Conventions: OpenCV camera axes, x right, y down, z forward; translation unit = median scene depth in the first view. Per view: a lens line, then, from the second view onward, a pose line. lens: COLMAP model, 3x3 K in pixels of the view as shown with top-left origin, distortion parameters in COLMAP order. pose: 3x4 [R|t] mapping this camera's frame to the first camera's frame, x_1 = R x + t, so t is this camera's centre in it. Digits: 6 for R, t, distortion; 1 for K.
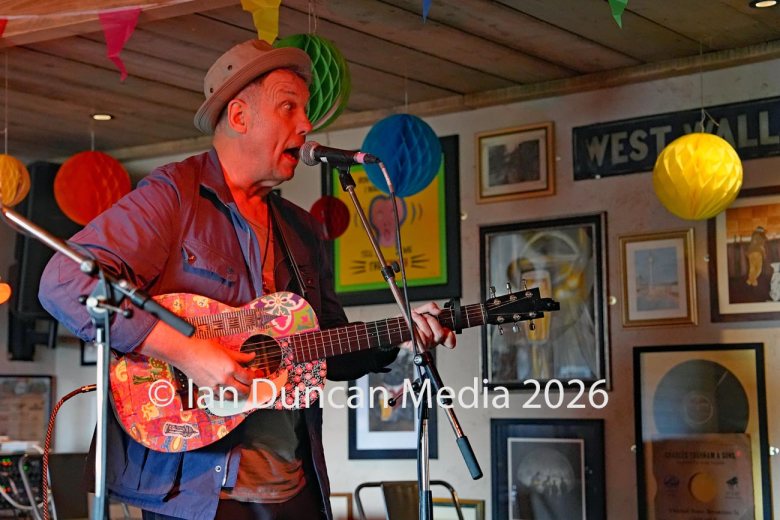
lens RADIAL K [[1486.7, 0, 385.4], [0, 1486.7, 269.5], [0, 0, 1]] dist [0.292716, -0.022412]
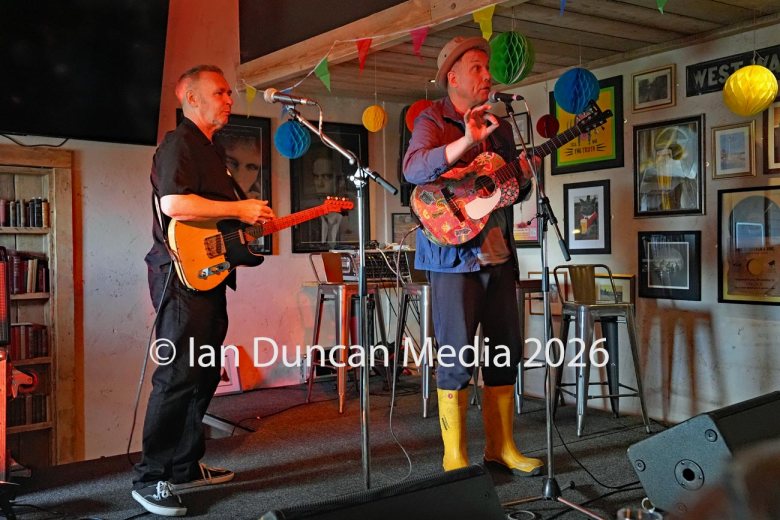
lens RADIAL K [[805.8, 0, 387.6], [0, 805.8, 264.6], [0, 0, 1]] dist [0.006116, 0.126708]
pose [[0.947250, -0.001860, -0.320492, 0.099805], [0.044760, 0.990951, 0.126541, -0.000045], [0.317356, -0.134211, 0.938761, -0.039748]]
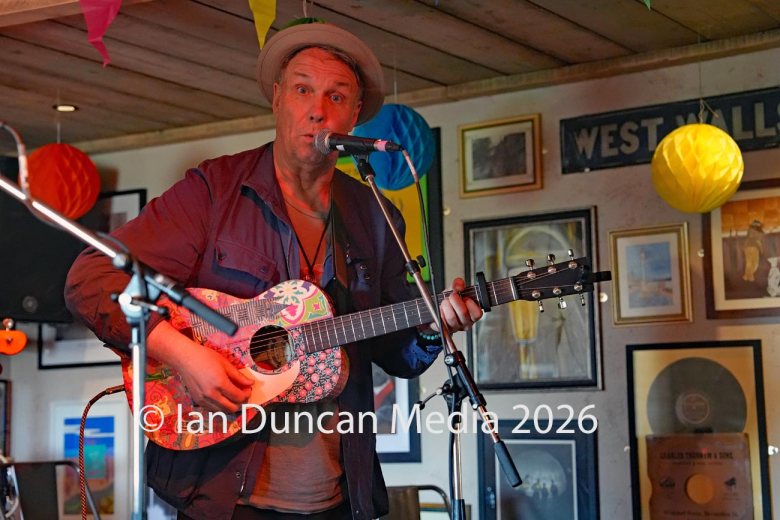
lens RADIAL K [[1485.4, 0, 394.5], [0, 1485.4, 264.0], [0, 0, 1]] dist [0.303707, -0.059245]
pose [[0.998444, -0.004503, 0.055589, -0.037549], [0.004718, 0.999982, -0.003740, 0.002127], [-0.055571, 0.003997, 0.998447, 0.038093]]
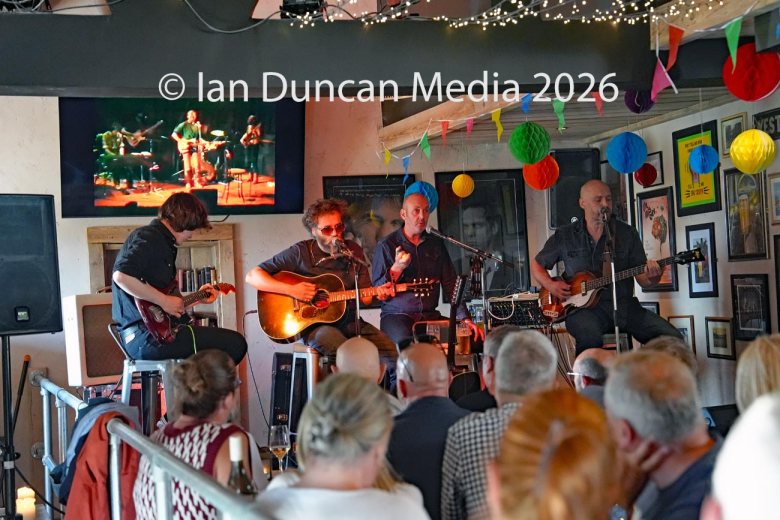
lens RADIAL K [[1488.1, 0, 391.9], [0, 1488.1, 264.1], [0, 0, 1]] dist [0.286359, -0.022587]
pose [[0.761539, -0.046724, -0.646433, 0.999163], [0.119609, 0.990398, 0.069322, -0.097971], [0.636987, -0.130111, 0.759815, -0.722064]]
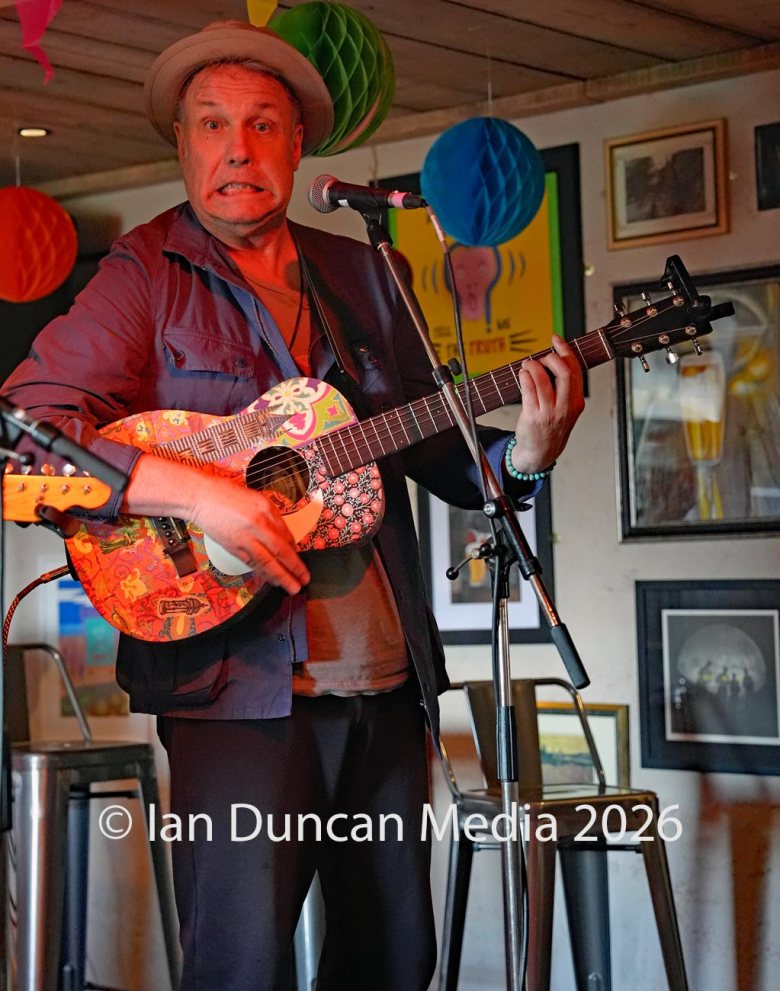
lens RADIAL K [[2291.0, 0, 400.5], [0, 2291.0, 450.7], [0, 0, 1]] dist [0.253570, 0.312471]
pose [[0.998522, -0.023608, -0.048952, 0.019157], [0.025986, 0.998484, 0.048531, -0.008714], [0.047732, -0.049732, 0.997621, -0.003670]]
